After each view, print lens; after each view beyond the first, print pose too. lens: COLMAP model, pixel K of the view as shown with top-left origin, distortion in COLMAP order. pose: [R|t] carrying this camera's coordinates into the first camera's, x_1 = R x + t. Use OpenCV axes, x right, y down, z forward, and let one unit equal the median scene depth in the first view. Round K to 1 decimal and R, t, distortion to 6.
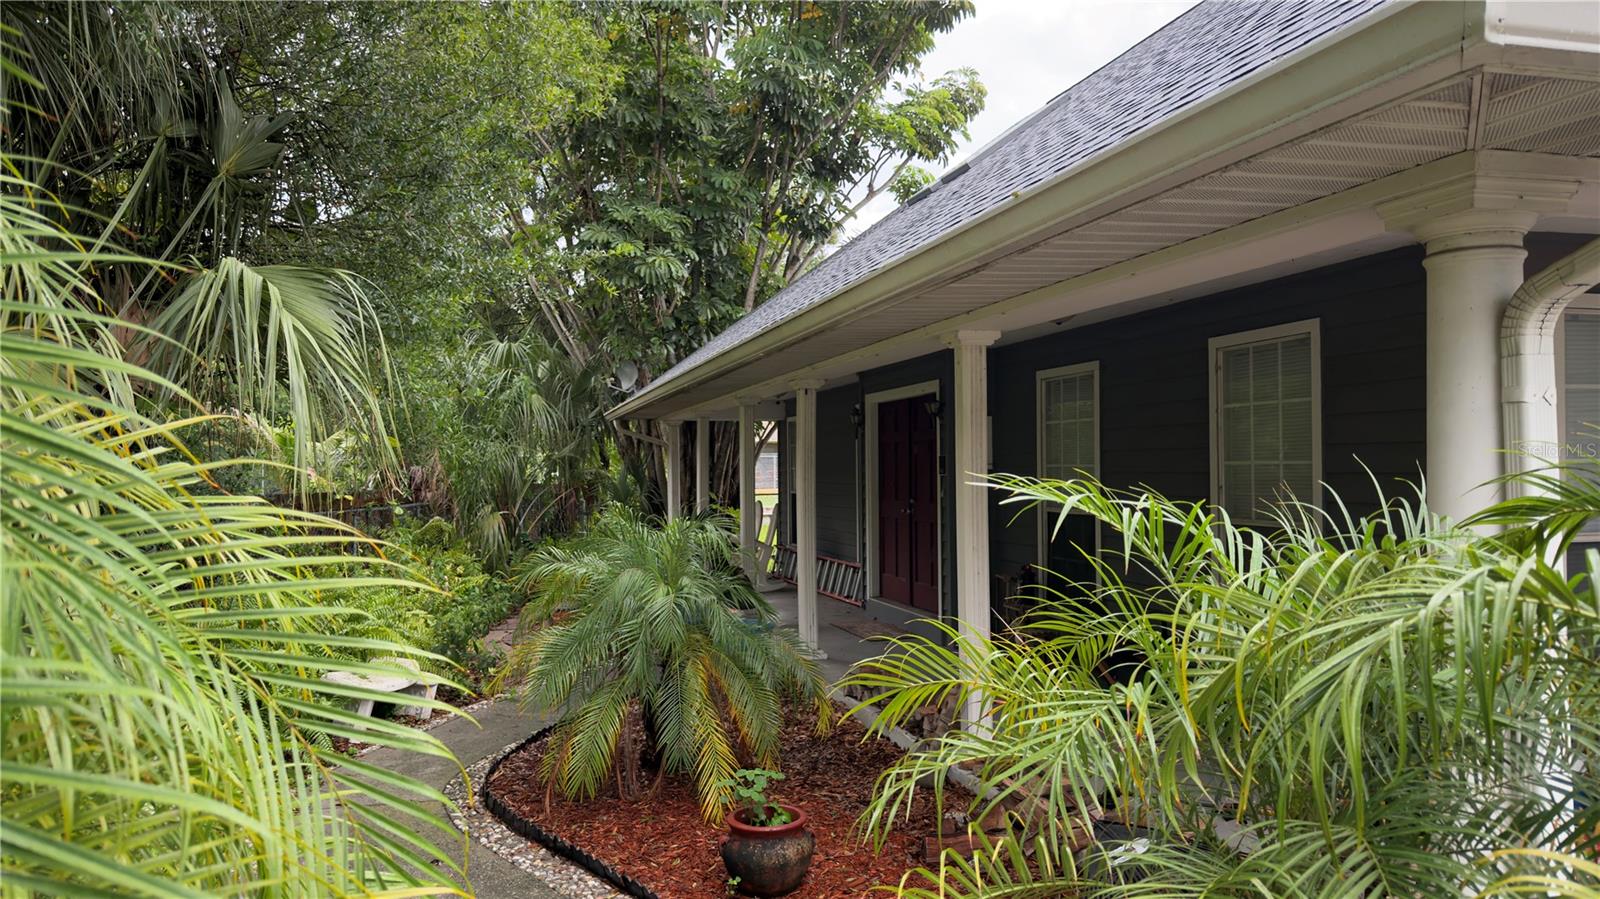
lens RADIAL K [[1124.9, 0, 787.4], [0, 1124.9, 459.1], [0, 0, 1]] dist [0.052240, -0.080109]
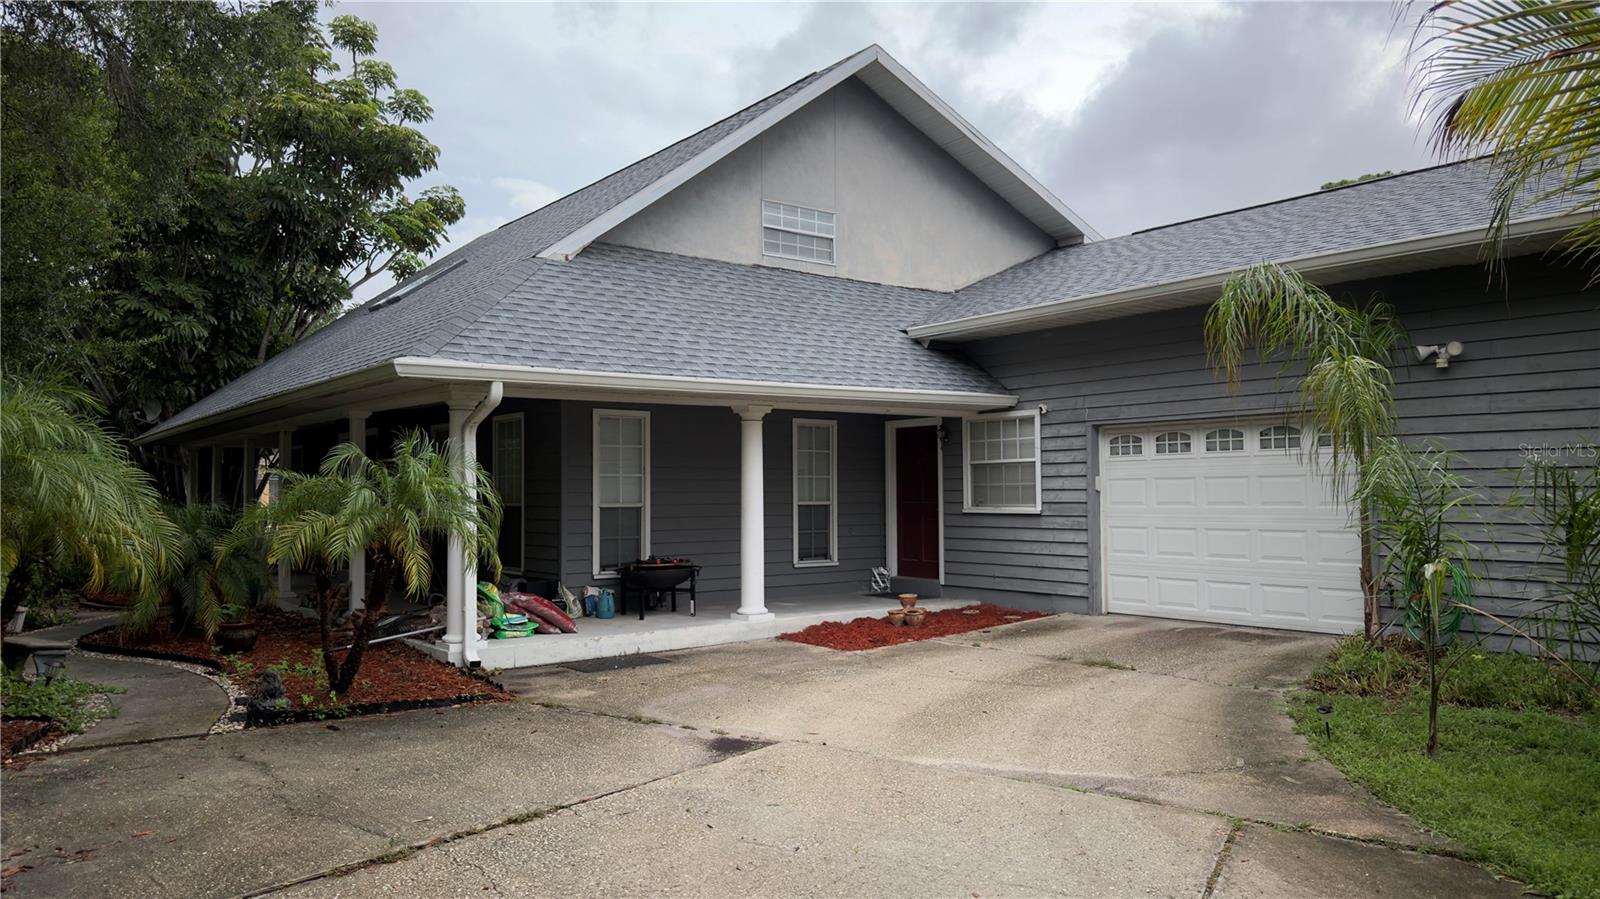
lens RADIAL K [[1124.9, 0, 787.4], [0, 1124.9, 459.1], [0, 0, 1]] dist [0.052240, -0.080109]
pose [[0.927129, 0.018107, 0.374304, 0.041321], [-0.008473, 0.999590, -0.027369, 0.009081], [-0.374646, 0.022203, 0.926902, -0.428556]]
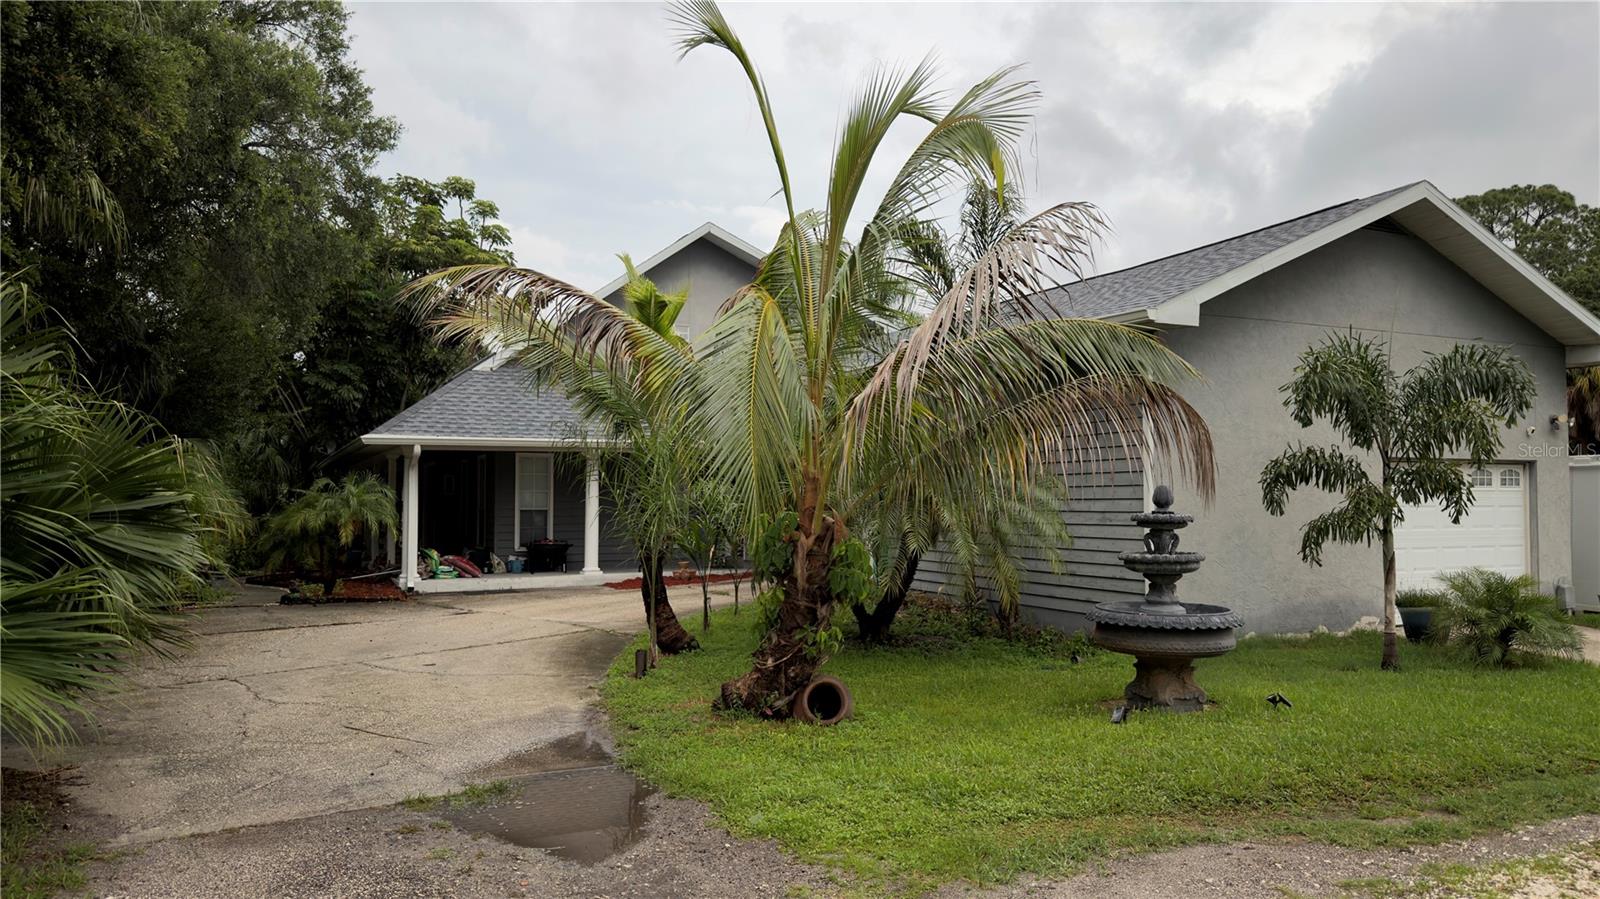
lens RADIAL K [[1126.3, 0, 797.9], [0, 1126.3, 460.7], [0, 0, 1]] dist [0.056852, -0.074388]
pose [[0.983205, 0.019209, 0.181490, 0.283791], [-0.013395, 0.999359, -0.033206, 0.004047], [-0.182011, 0.030217, 0.982832, -1.018873]]
